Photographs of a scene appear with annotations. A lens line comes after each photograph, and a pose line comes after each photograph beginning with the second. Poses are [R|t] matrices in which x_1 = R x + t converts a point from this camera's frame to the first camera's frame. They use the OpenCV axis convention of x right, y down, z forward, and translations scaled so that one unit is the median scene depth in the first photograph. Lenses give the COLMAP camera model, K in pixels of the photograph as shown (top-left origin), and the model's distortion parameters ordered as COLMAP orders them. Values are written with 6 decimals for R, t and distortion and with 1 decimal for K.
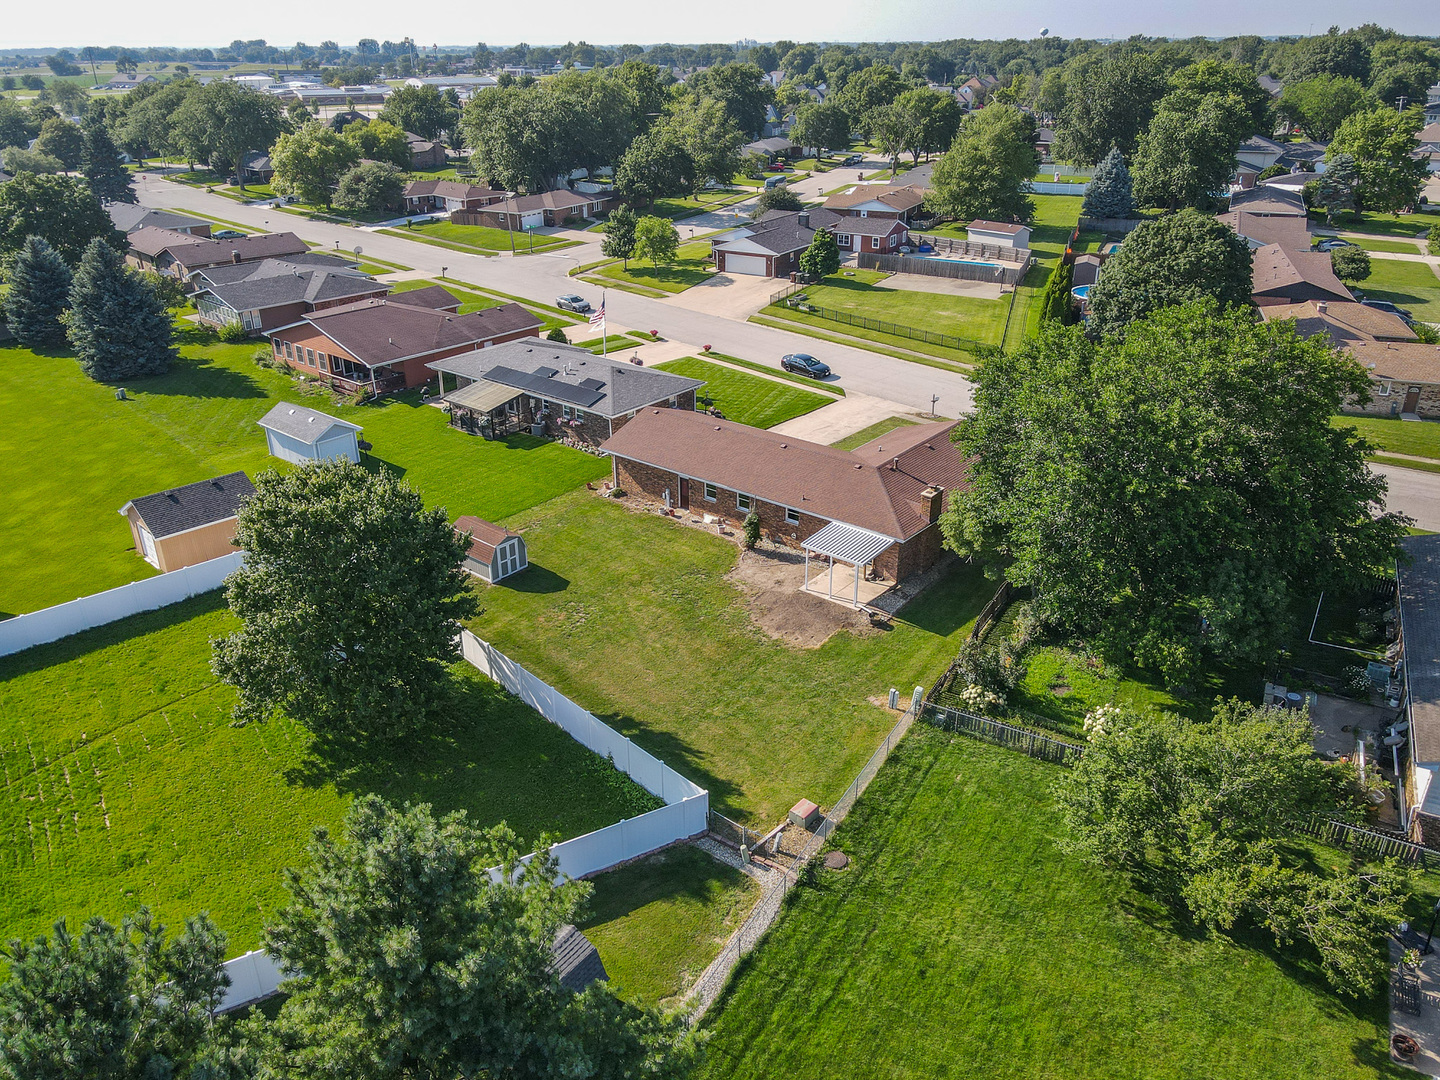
lens RADIAL K [[1056.8, 0, 720.0], [0, 1056.8, 540.0], [0, 0, 1]] dist [-0.008903, 0.042363]
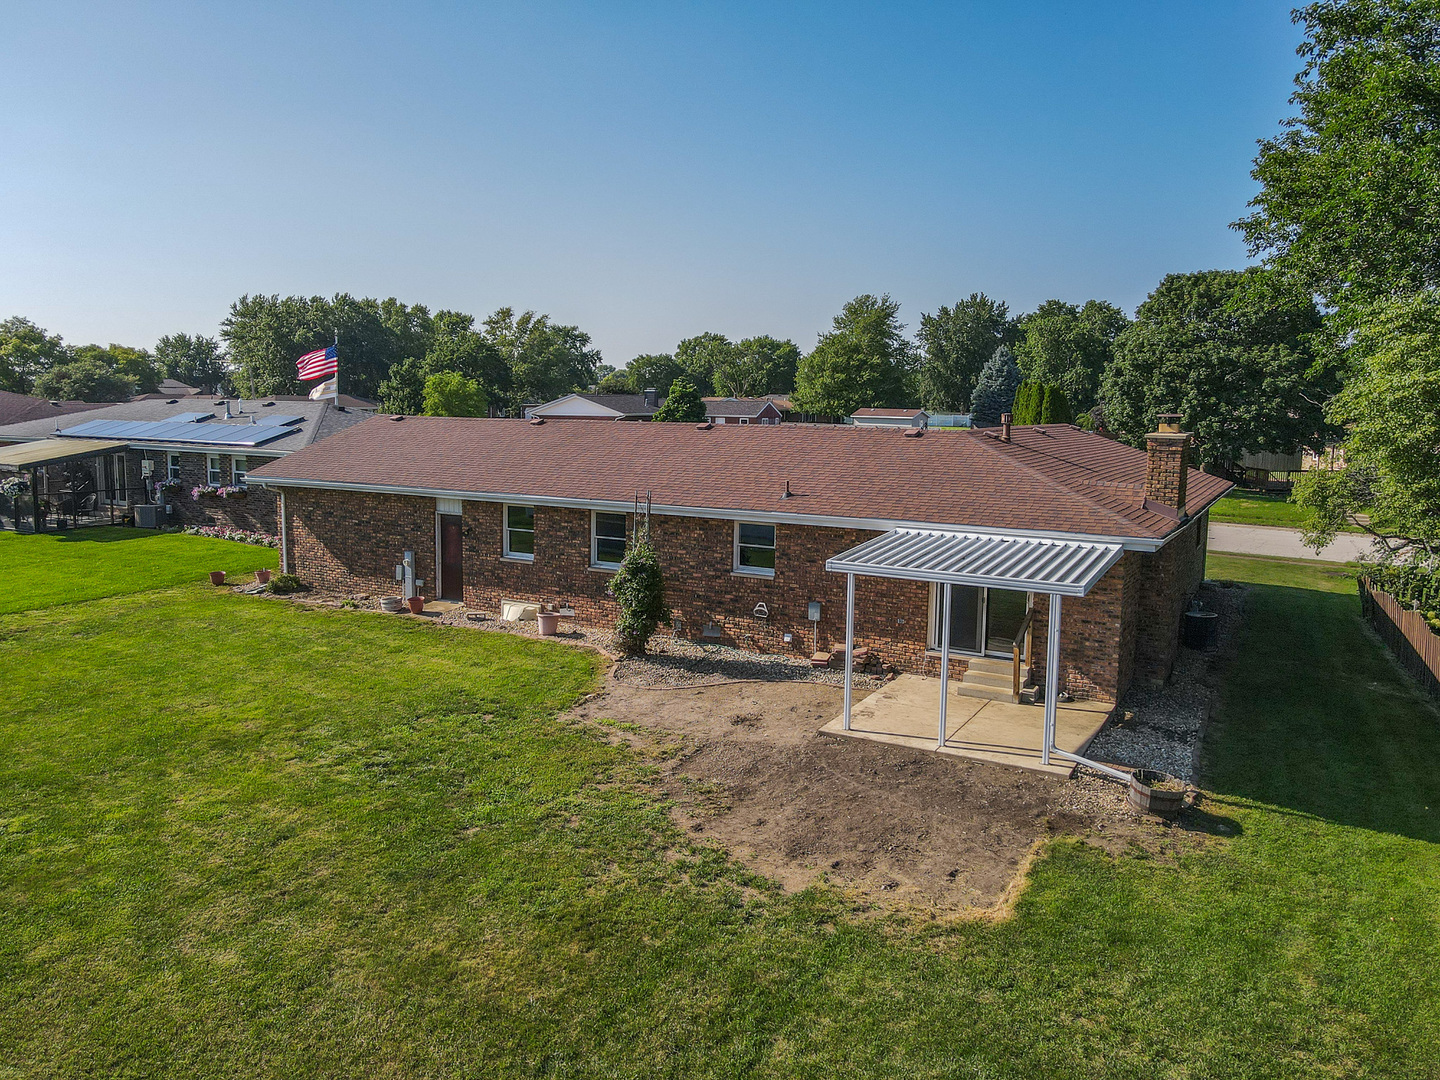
lens RADIAL K [[1056.8, 0, 720.0], [0, 1056.8, 540.0], [0, 0, 1]] dist [-0.008903, 0.042363]
pose [[0.986073, -0.001768, 0.166306, -0.001047], [0.052350, 0.952415, -0.300274, 0.075817], [-0.157862, 0.304798, 0.939243, 0.657186]]
